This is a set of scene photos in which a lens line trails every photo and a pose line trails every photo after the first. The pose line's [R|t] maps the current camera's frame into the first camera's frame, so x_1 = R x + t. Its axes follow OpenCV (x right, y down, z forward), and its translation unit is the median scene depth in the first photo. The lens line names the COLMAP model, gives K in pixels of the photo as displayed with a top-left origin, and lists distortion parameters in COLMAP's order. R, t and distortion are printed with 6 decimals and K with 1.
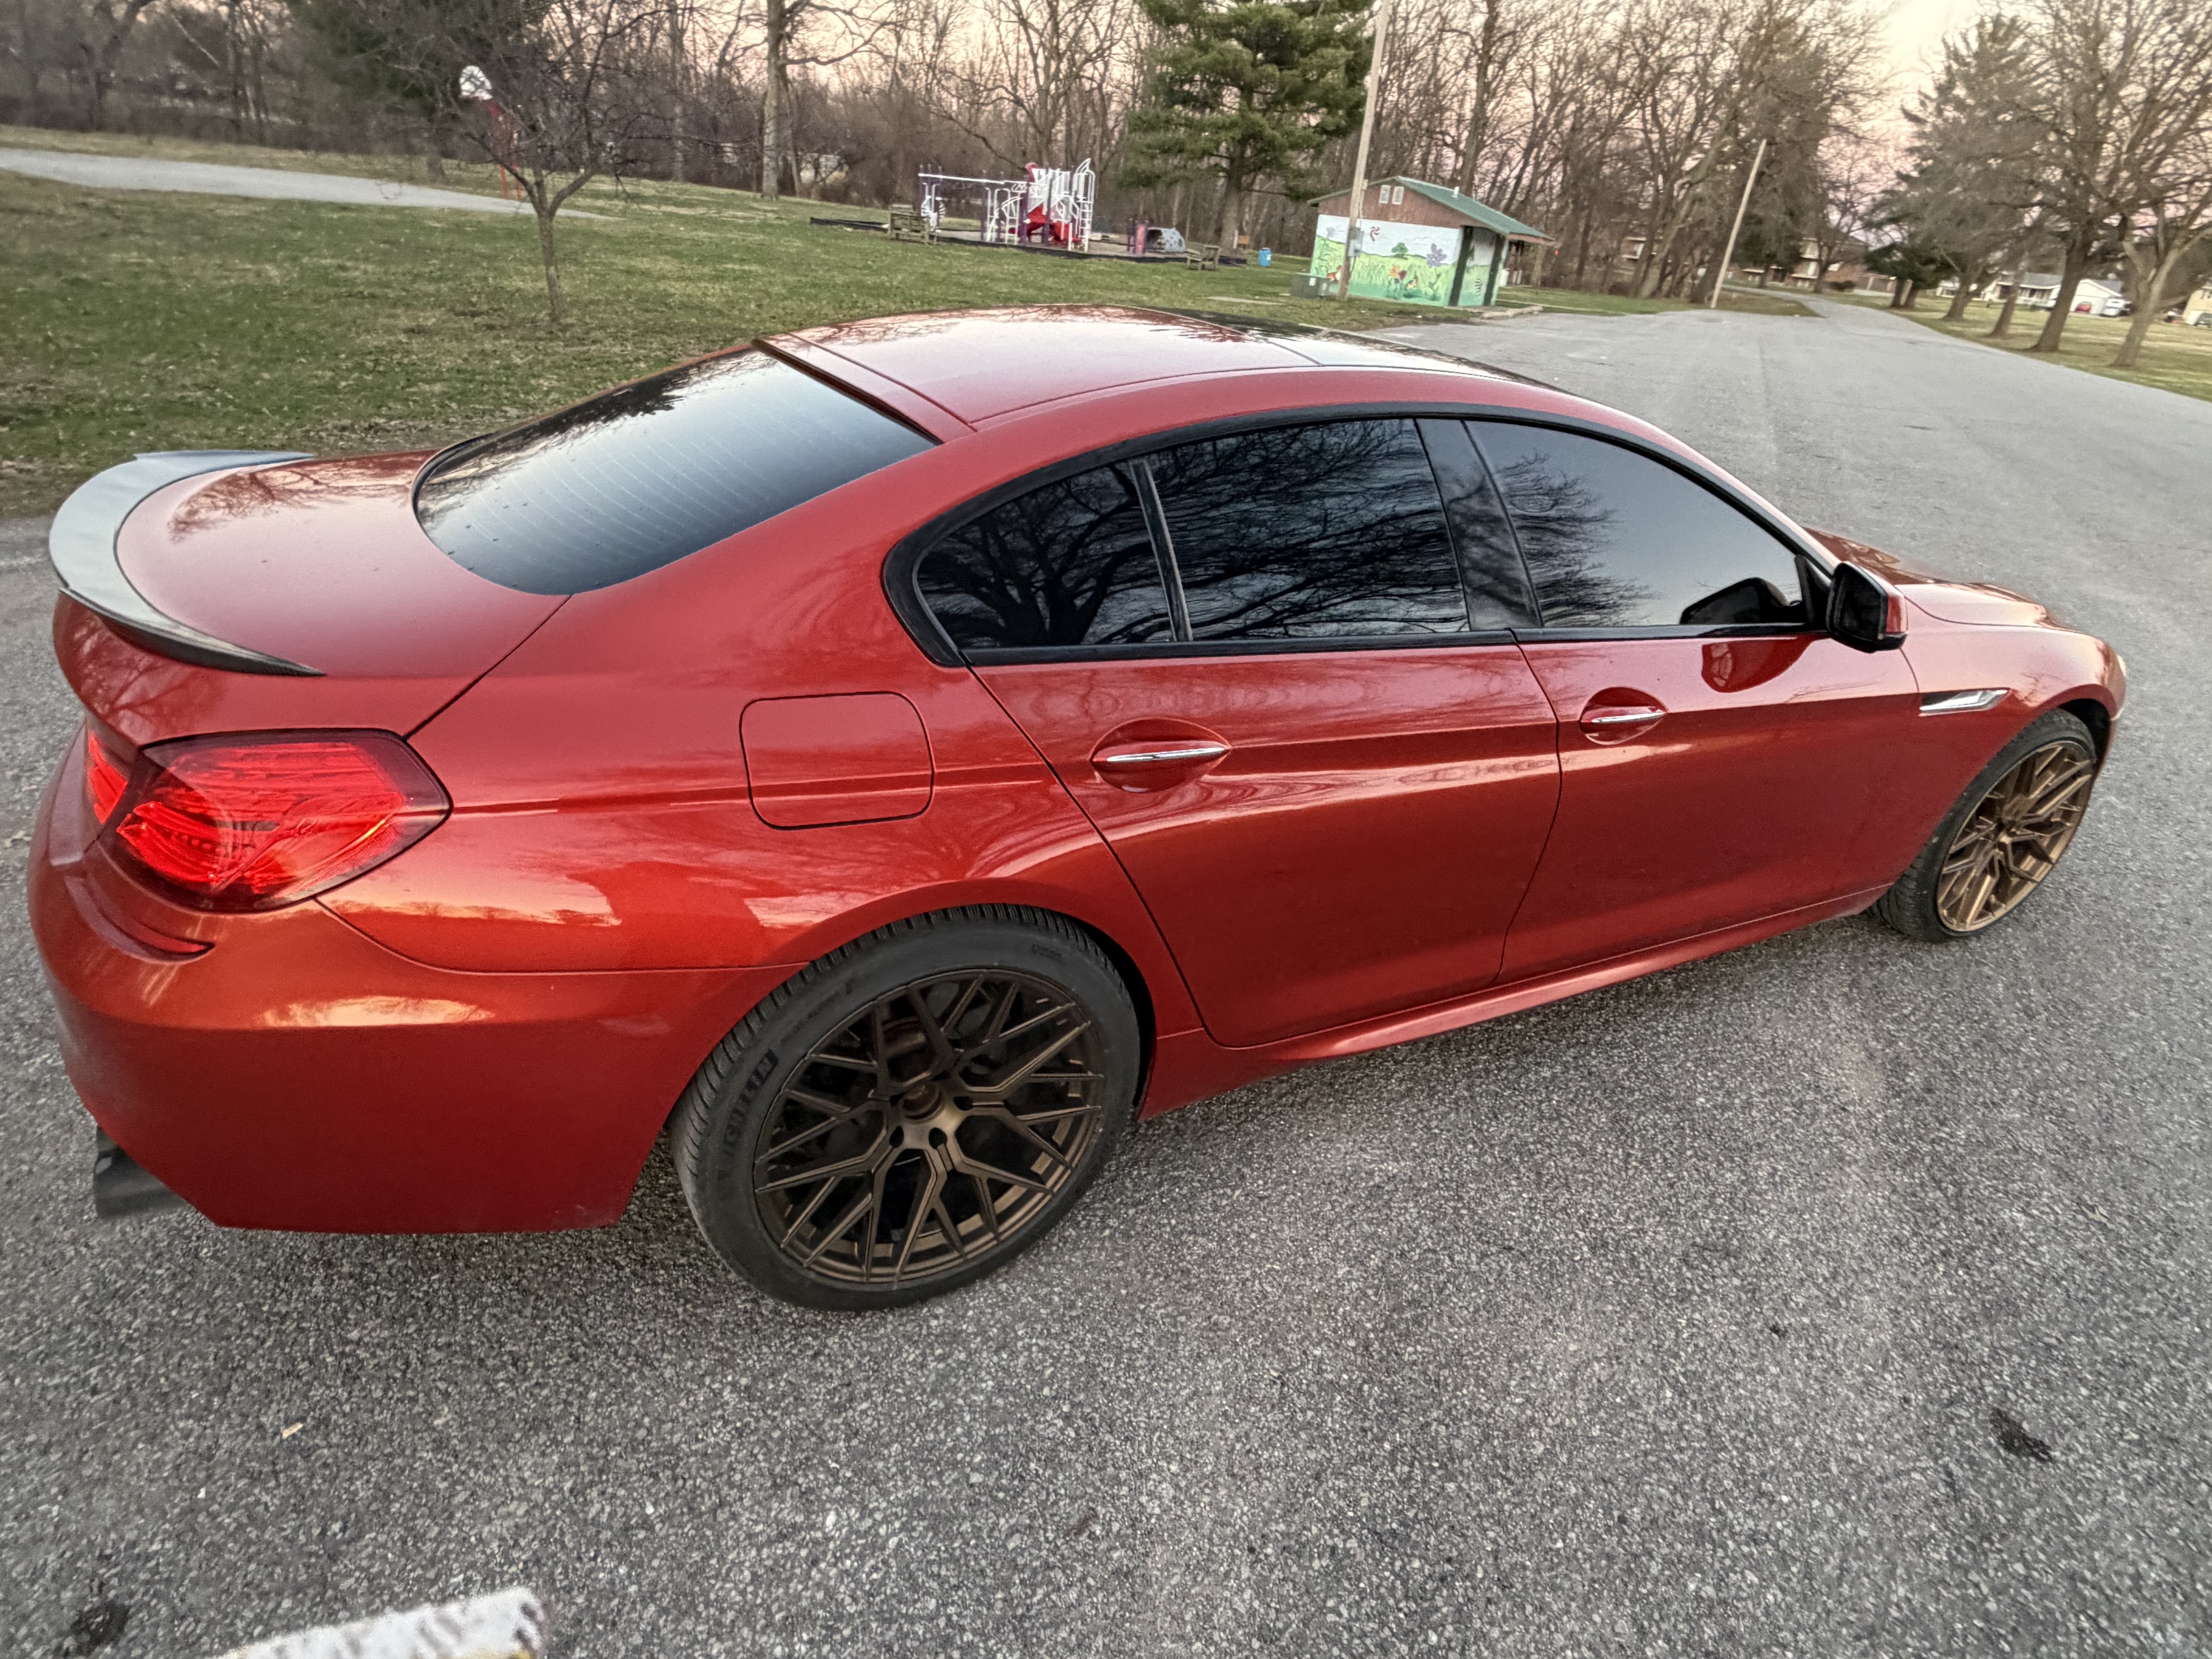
lens RADIAL K [[1237.6, 0, 1102.6], [0, 1237.6, 829.2], [0, 0, 1]] dist [0.000046, -0.001171]
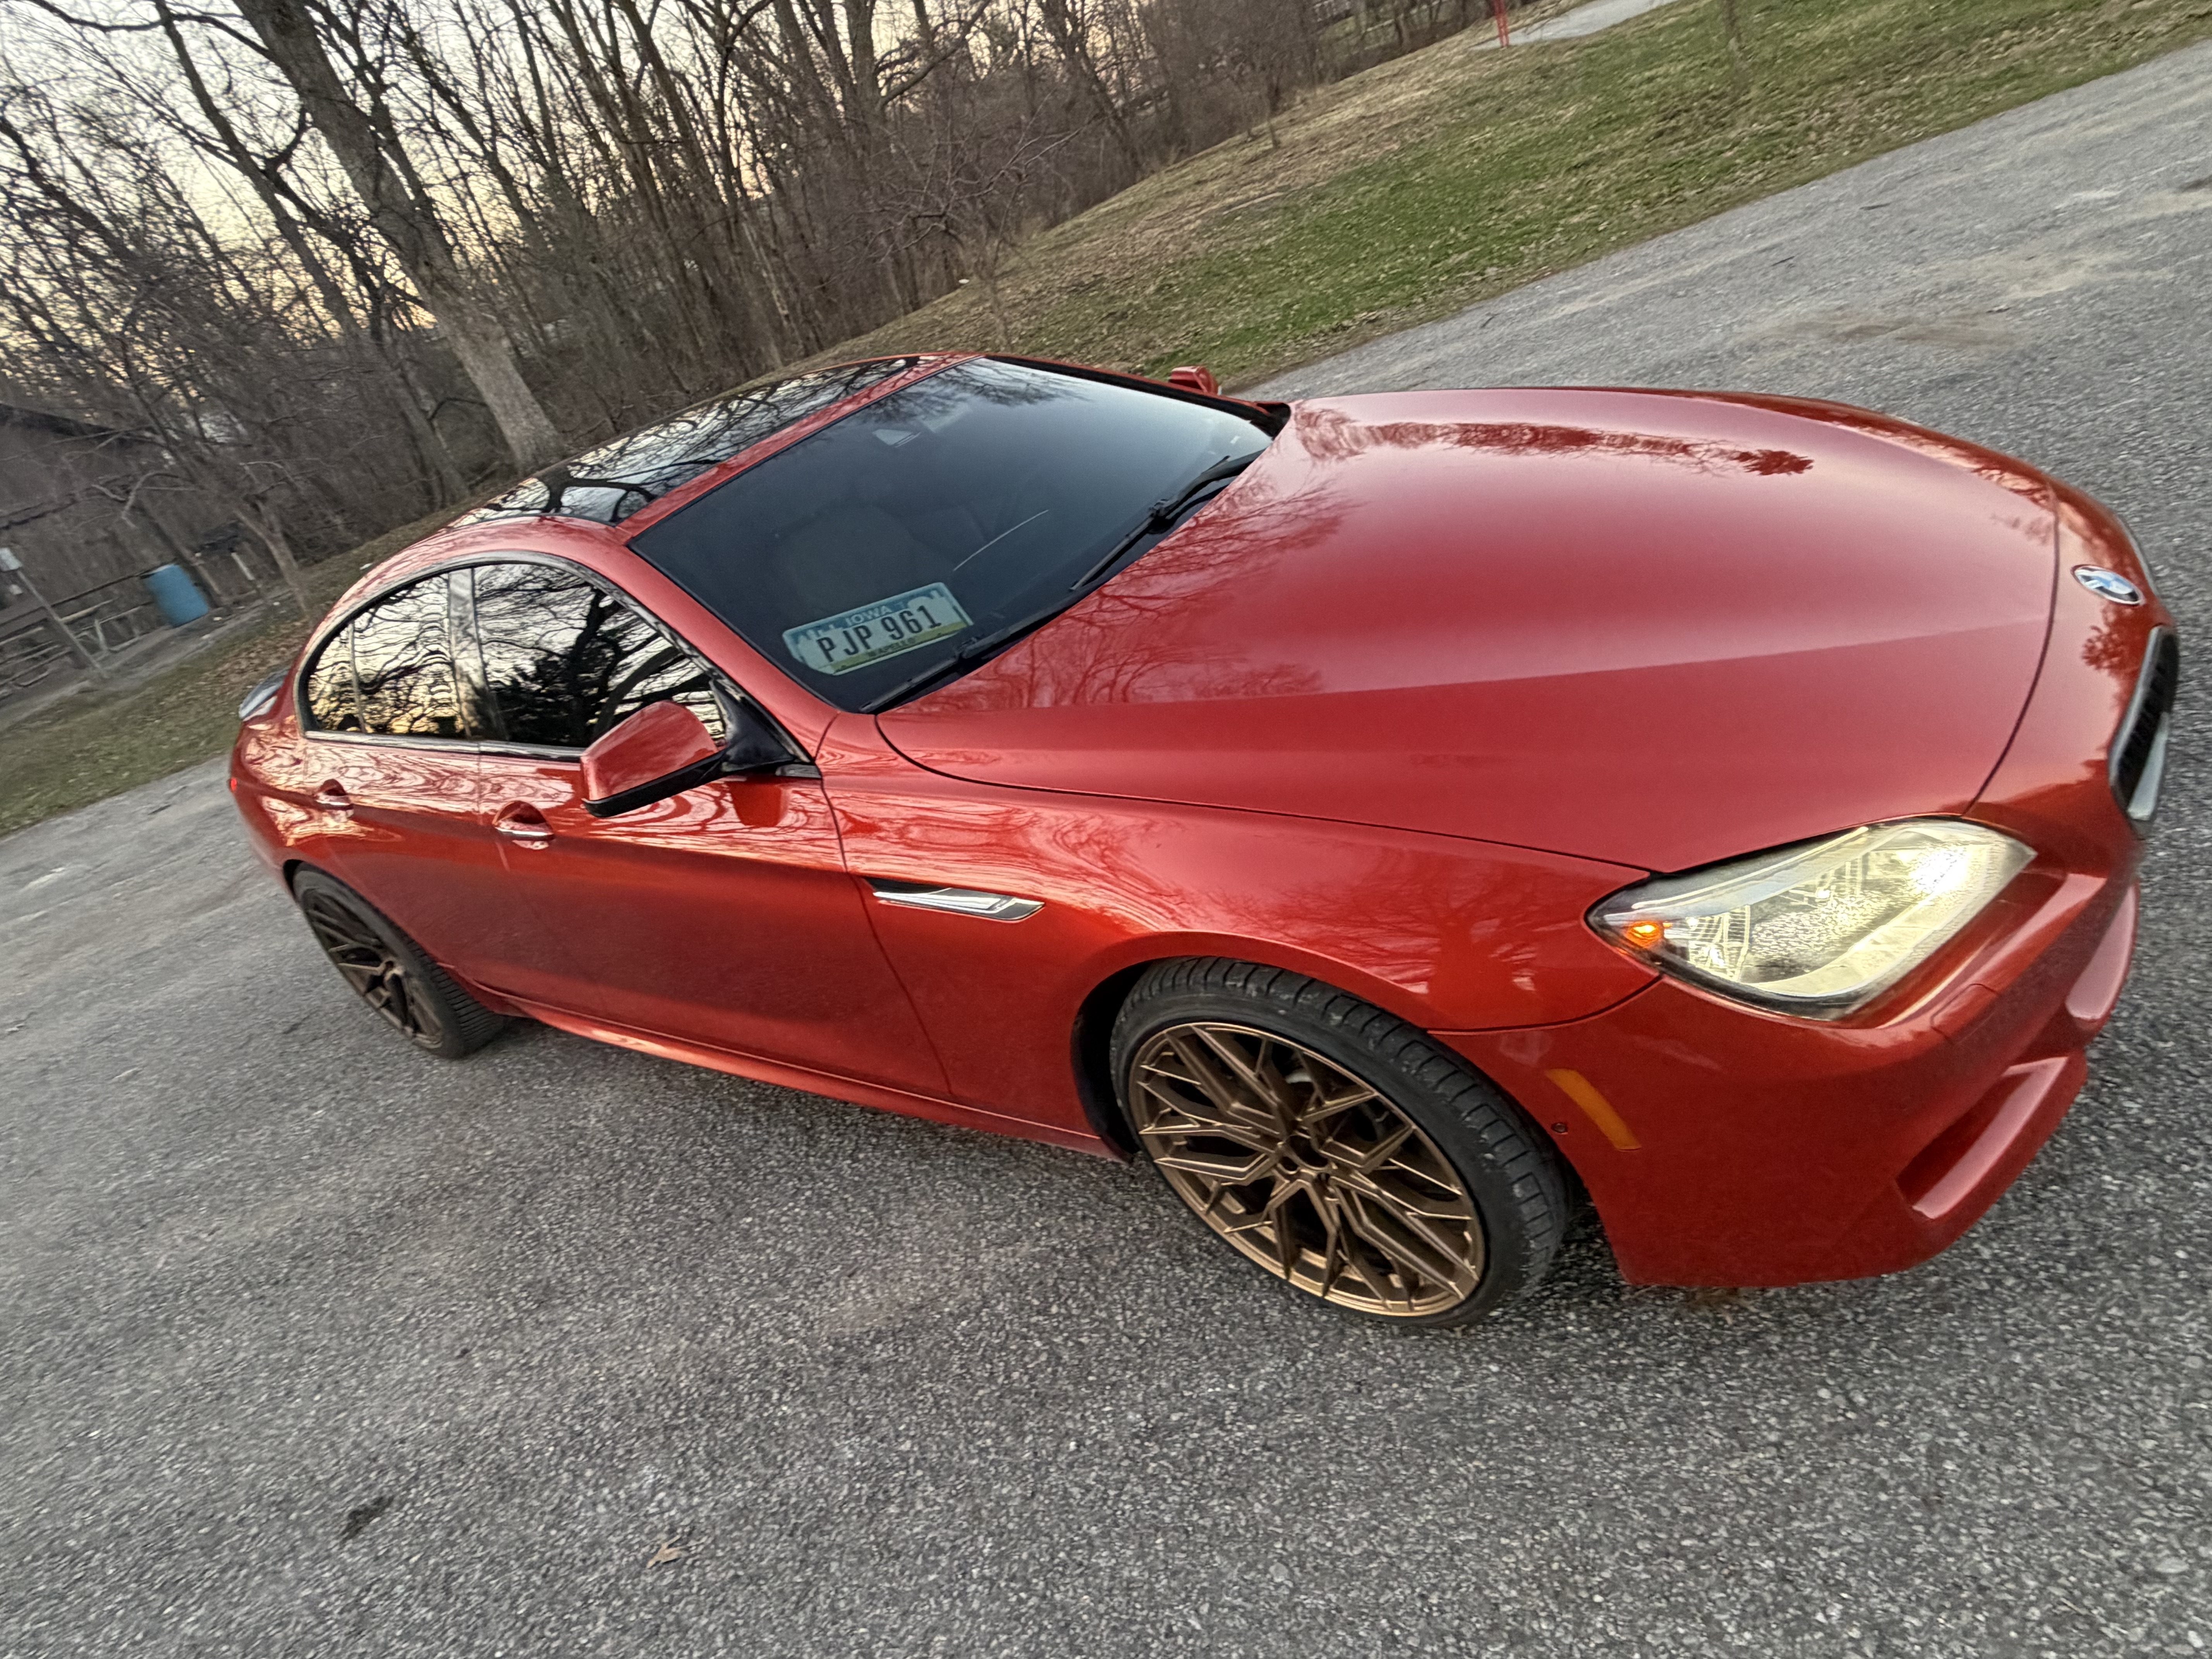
lens RADIAL K [[1237.6, 0, 1105.3], [0, 1237.6, 828.5], [0, 0, 1]] dist [0.000046, -0.001171]
pose [[0.417836, 0.213215, -0.883149, 0.083850], [-0.050807, 0.976034, 0.211602, -0.018319], [0.907101, -0.043545, 0.418655, 0.051282]]
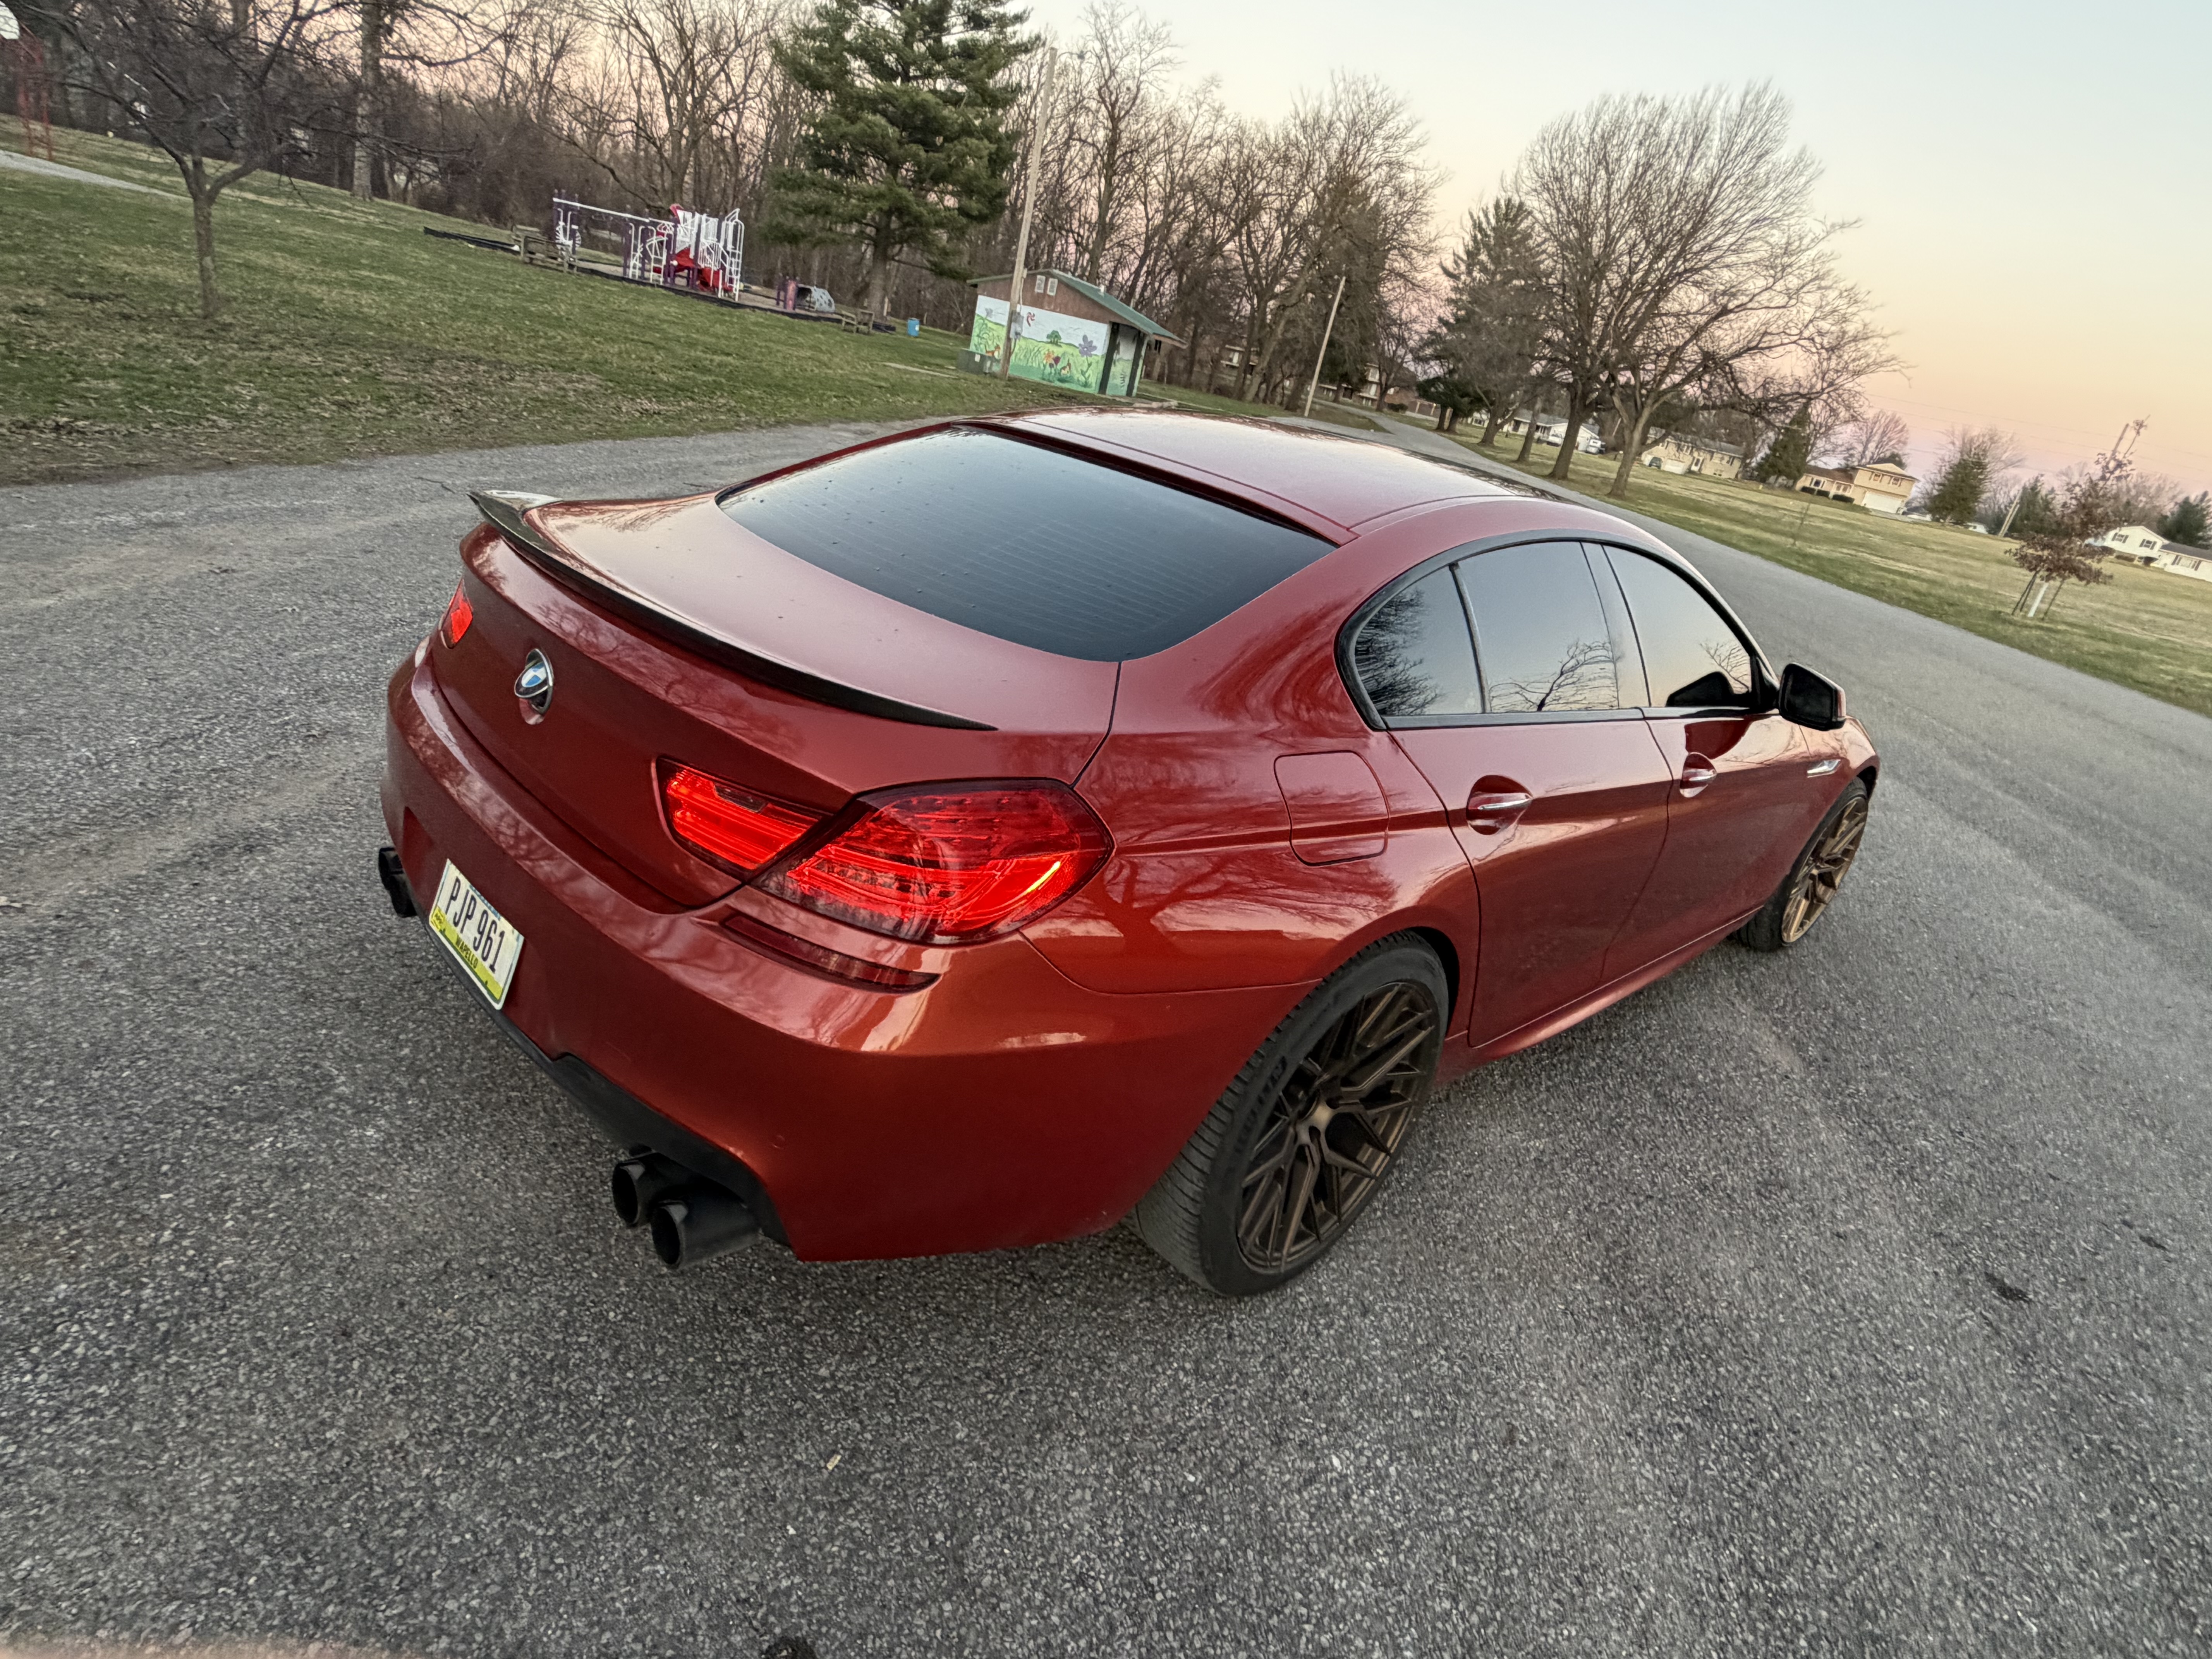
lens RADIAL K [[1237.6, 0, 1103.6], [0, 1237.6, 829.4], [0, 0, 1]] dist [0.000046, -0.001171]
pose [[0.953722, -0.005000, 0.300650, -0.029001], [0.019019, 0.998863, -0.043722, 0.000479], [-0.300089, 0.047417, 0.952732, -0.002545]]
